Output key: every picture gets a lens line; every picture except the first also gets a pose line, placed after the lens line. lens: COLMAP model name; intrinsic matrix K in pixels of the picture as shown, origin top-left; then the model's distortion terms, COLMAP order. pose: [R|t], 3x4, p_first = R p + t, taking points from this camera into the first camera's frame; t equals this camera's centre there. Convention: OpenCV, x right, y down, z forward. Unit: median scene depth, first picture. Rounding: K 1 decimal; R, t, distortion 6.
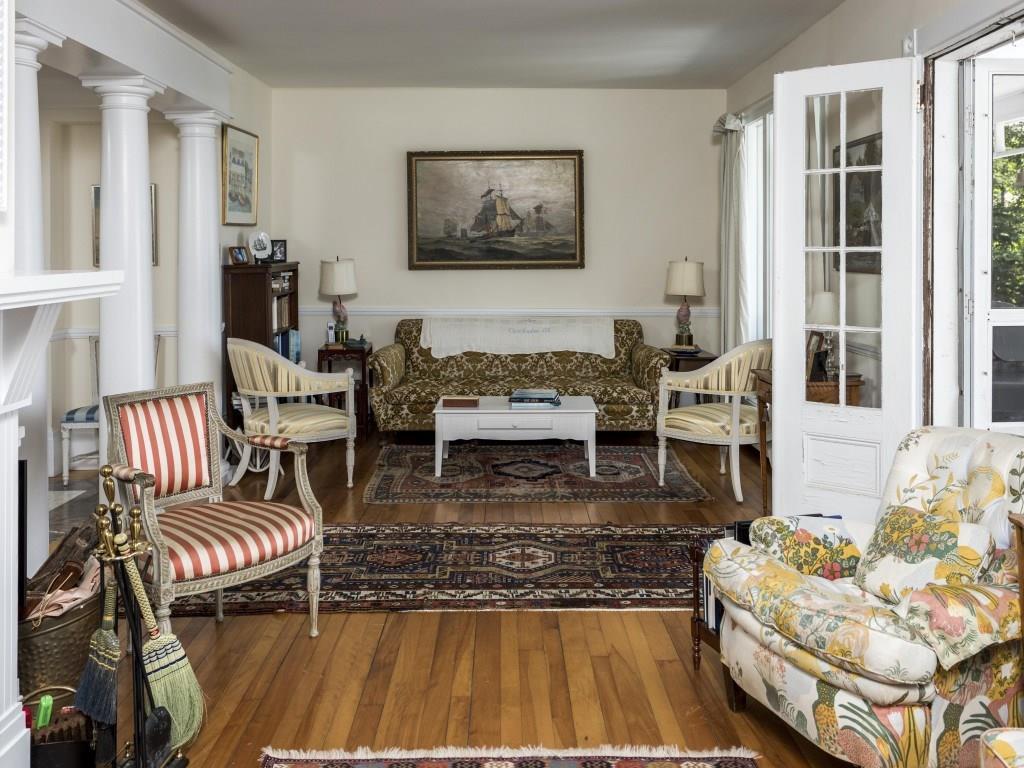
lens RADIAL K [[986.3, 0, 512.0], [0, 986.3, 384.0], [0, 0, 1]] dist [-0.005521, -0.003084]
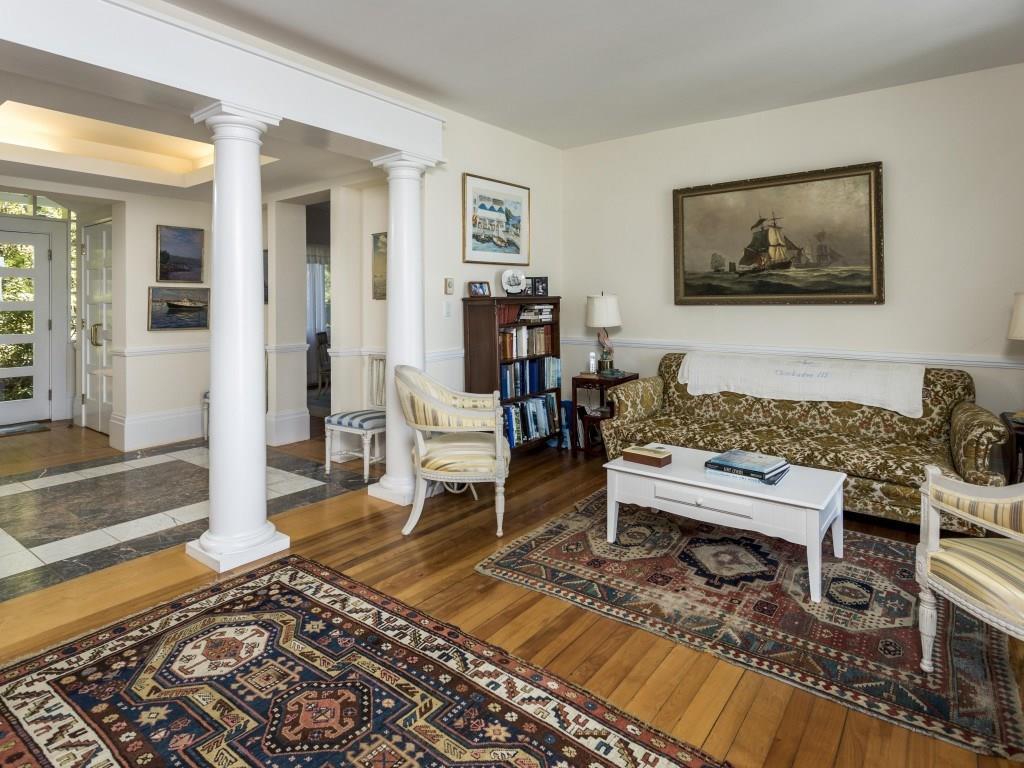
lens RADIAL K [[566.3, 0, 510.5], [0, 566.3, 326.0], [0, 0, 1]] dist [0.007774, 0.001194]
pose [[0.783049, 0.024765, -0.621466, 0.128478], [-0.081665, 0.994650, -0.063262, -0.043917], [0.616575, 0.100290, 0.780882, 0.447034]]
